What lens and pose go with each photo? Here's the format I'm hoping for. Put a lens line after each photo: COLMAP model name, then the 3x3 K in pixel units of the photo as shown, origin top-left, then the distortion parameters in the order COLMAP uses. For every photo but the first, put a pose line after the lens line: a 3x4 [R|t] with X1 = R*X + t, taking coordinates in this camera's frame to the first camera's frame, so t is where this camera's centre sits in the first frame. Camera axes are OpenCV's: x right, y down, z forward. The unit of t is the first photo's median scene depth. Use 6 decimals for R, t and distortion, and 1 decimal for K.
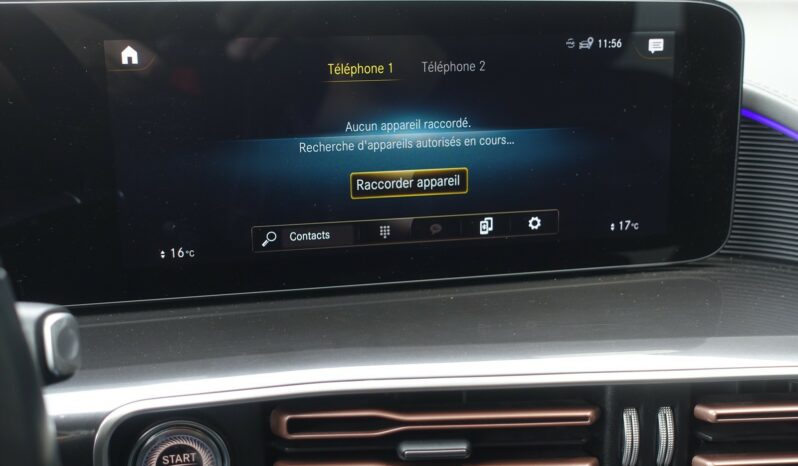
lens RADIAL K [[991.3, 0, 399.0], [0, 991.3, 233.0], [0, 0, 1]] dist [0.020042, -0.032533]
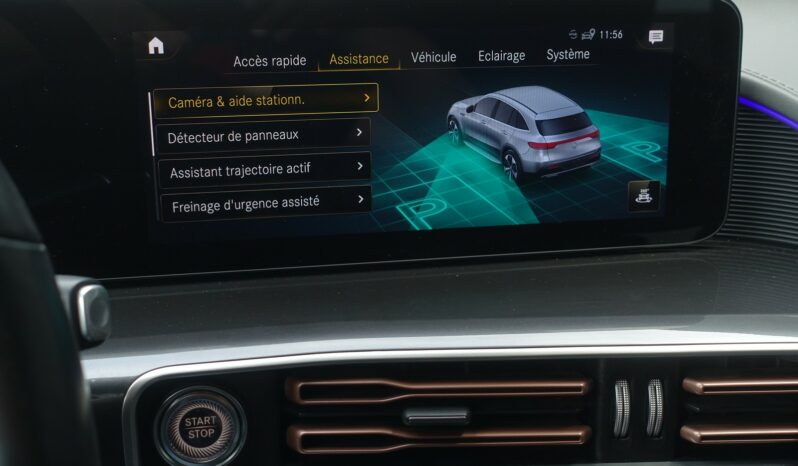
lens RADIAL K [[989.7, 0, 394.5], [0, 989.7, 234.3], [0, 0, 1]] dist [0.006837, 0.040866]
pose [[0.999544, 0.008122, -0.029067, 0.016639], [-0.007500, 0.999741, 0.021473, -0.000906], [0.029234, -0.021245, 0.999347, -0.057722]]
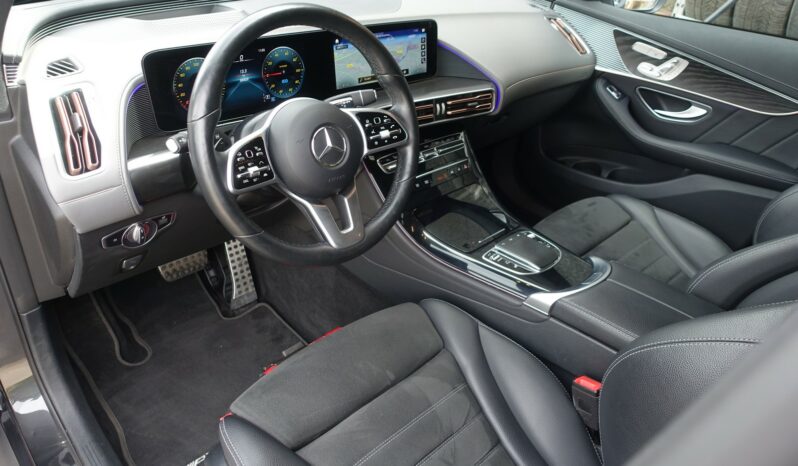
lens RADIAL K [[538.7, 0, 399.0], [0, 538.7, 233.0], [0, 0, 1]] dist [-0.005773, 0.001636]
pose [[0.860777, -0.231064, 0.453510, -1.280299], [0.117826, 0.957273, 0.264094, 0.045667], [-0.495156, -0.173891, 0.851224, -1.347035]]
